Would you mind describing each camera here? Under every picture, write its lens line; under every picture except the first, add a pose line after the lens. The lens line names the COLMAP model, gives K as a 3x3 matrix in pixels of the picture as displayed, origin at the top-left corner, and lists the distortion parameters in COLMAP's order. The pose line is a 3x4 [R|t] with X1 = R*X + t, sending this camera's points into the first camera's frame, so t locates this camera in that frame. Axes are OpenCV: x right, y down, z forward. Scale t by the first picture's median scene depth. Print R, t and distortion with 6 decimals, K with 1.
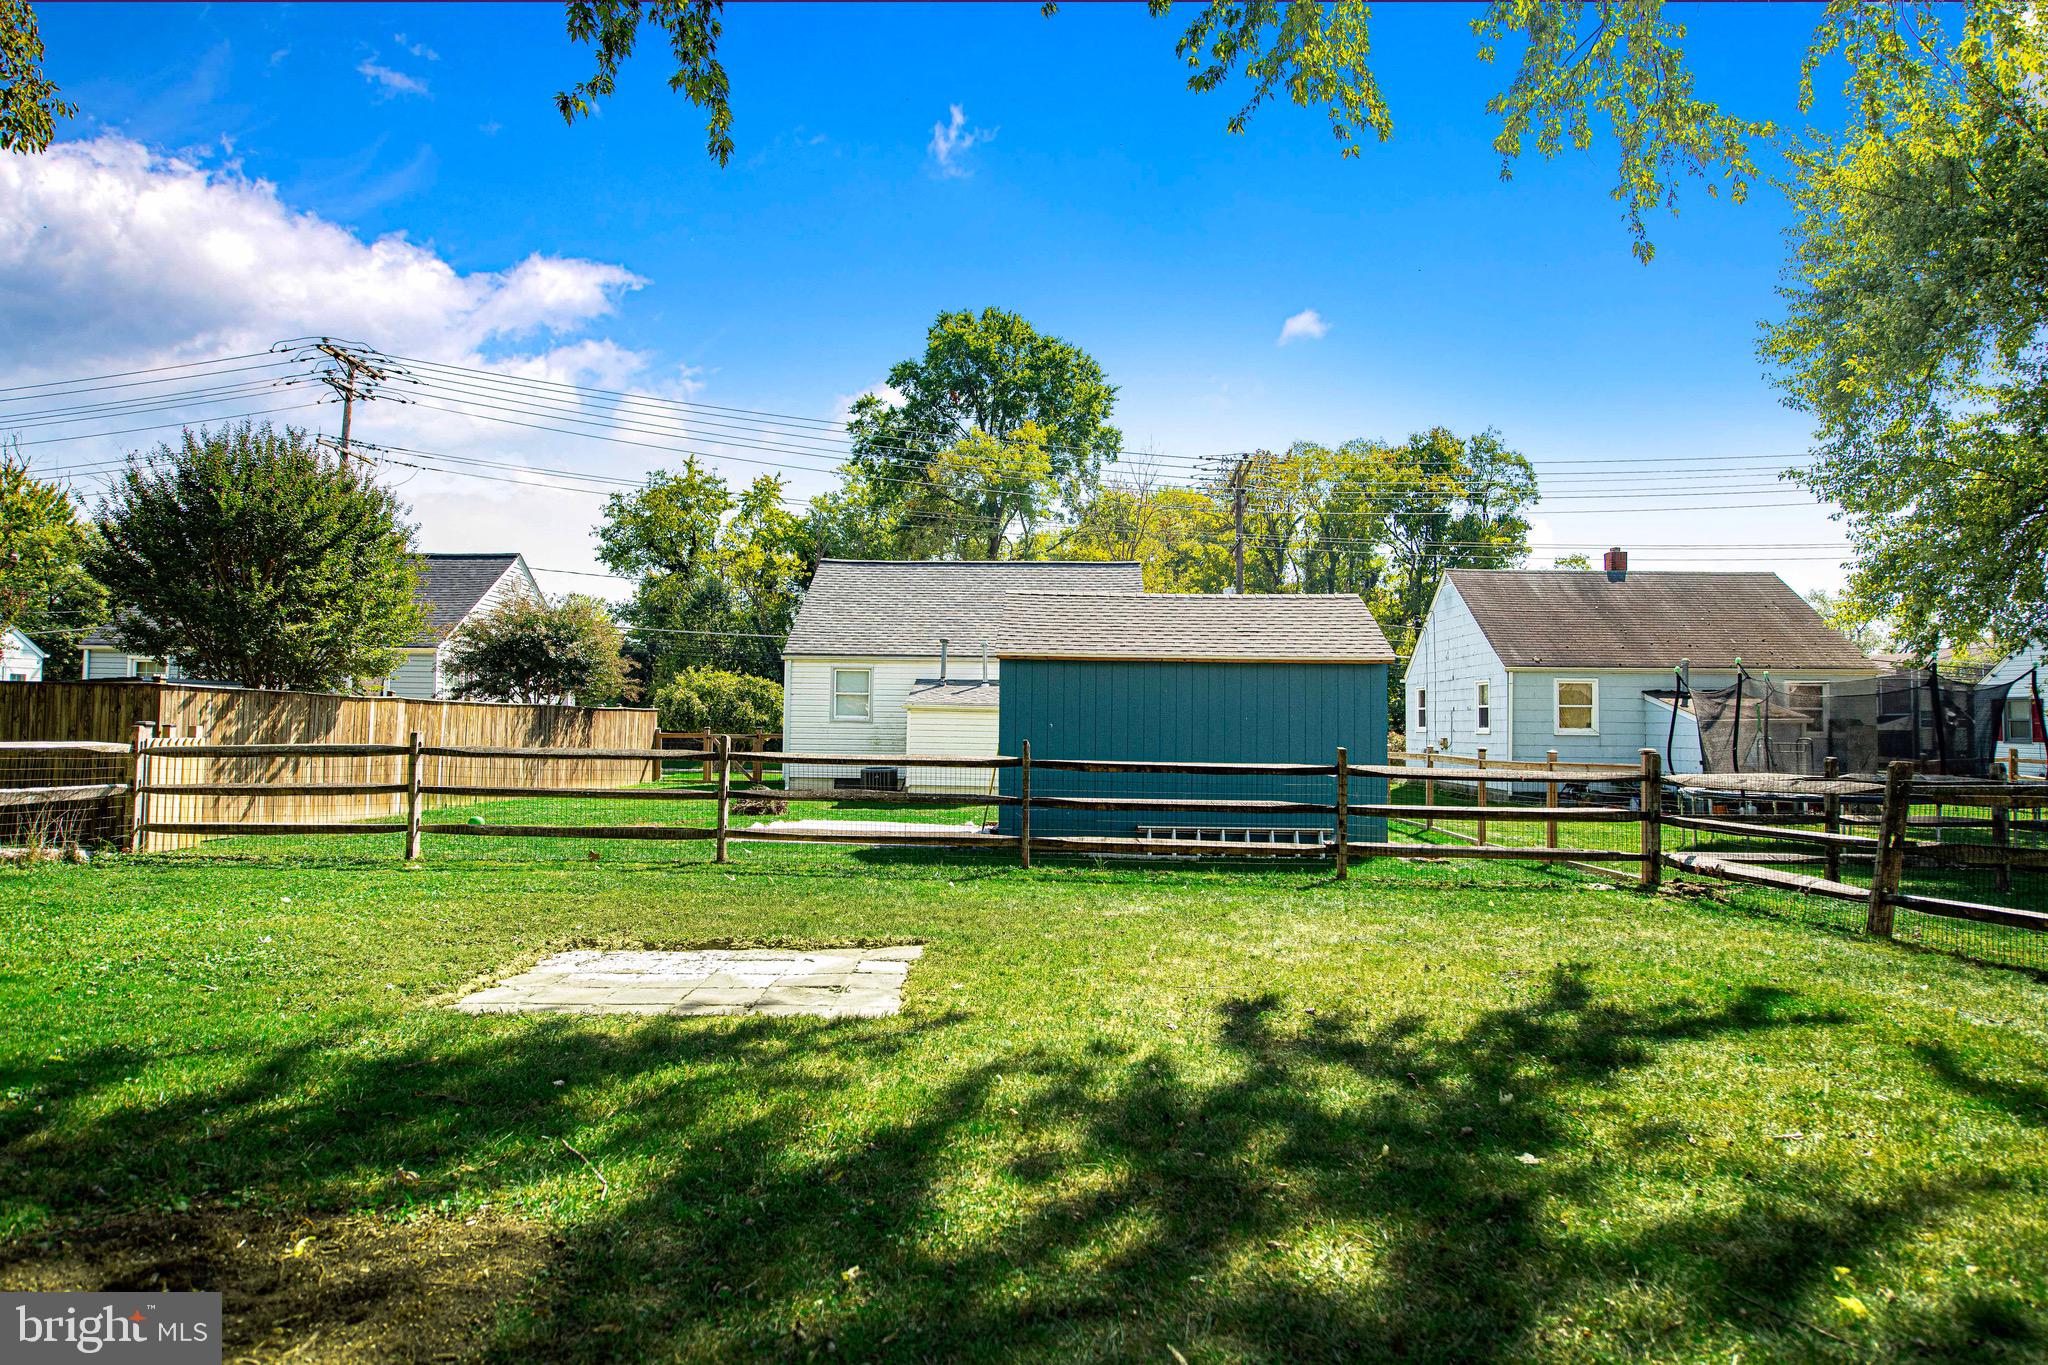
lens RADIAL K [[1249.9, 0, 1024.0], [0, 1249.9, 682.5], [0, 0, 1]] dist [0.001992, 0.000419]
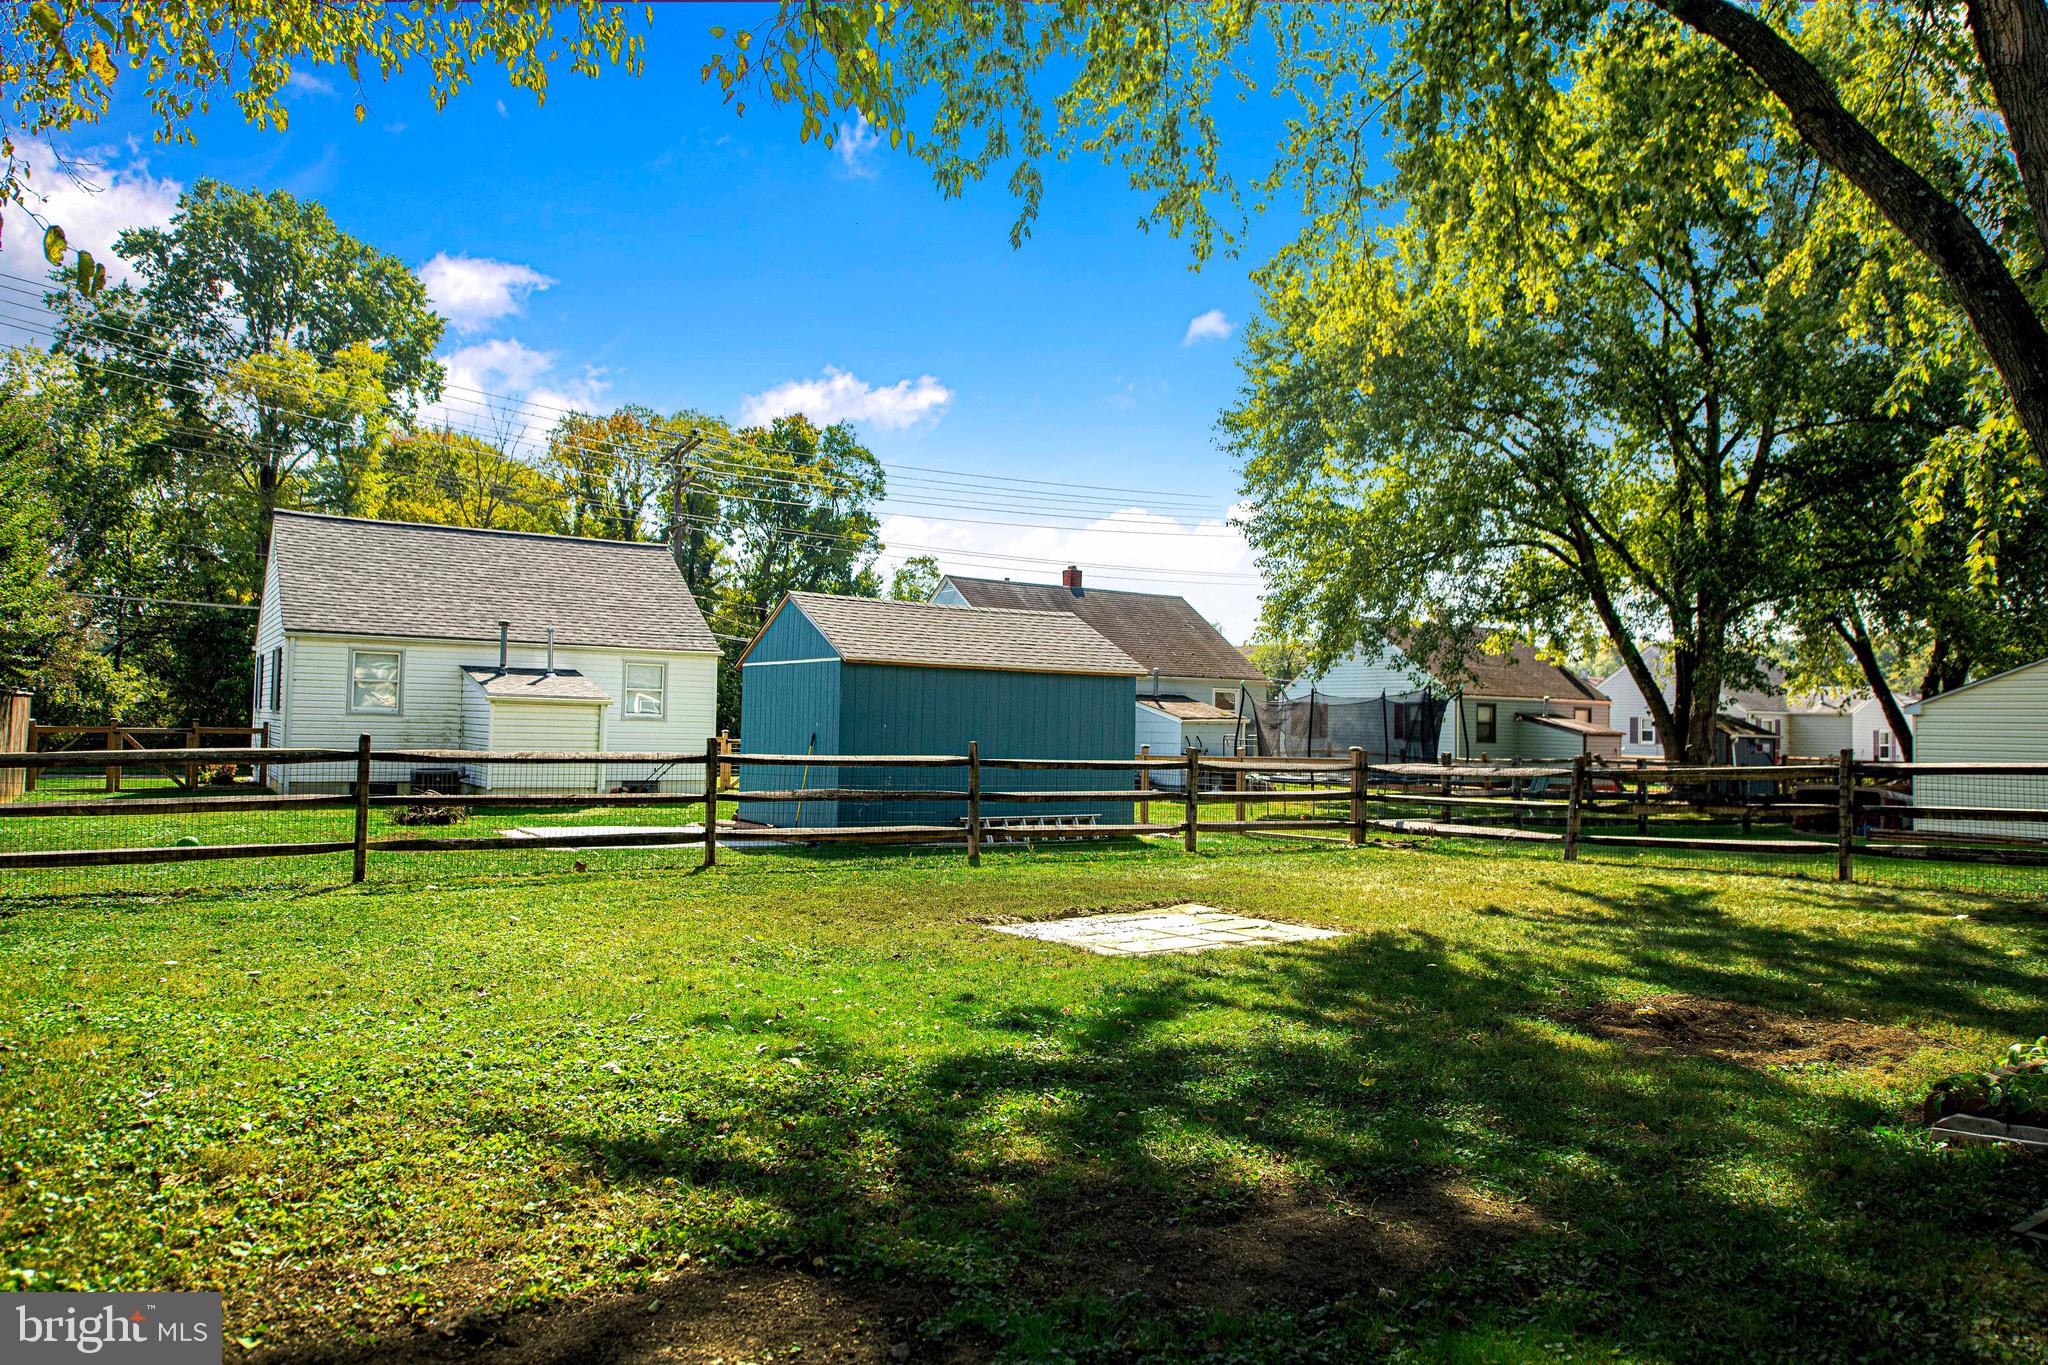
lens RADIAL K [[1395.3, 0, 1024.0], [0, 1395.3, 682.5], [0, 0, 1]] dist [0.078881, 0.000608]
pose [[0.826393, 0.021300, 0.562691, -0.280285], [-0.029021, 0.999567, 0.004783, -0.006205], [-0.562346, -0.020282, 0.826653, -0.032705]]
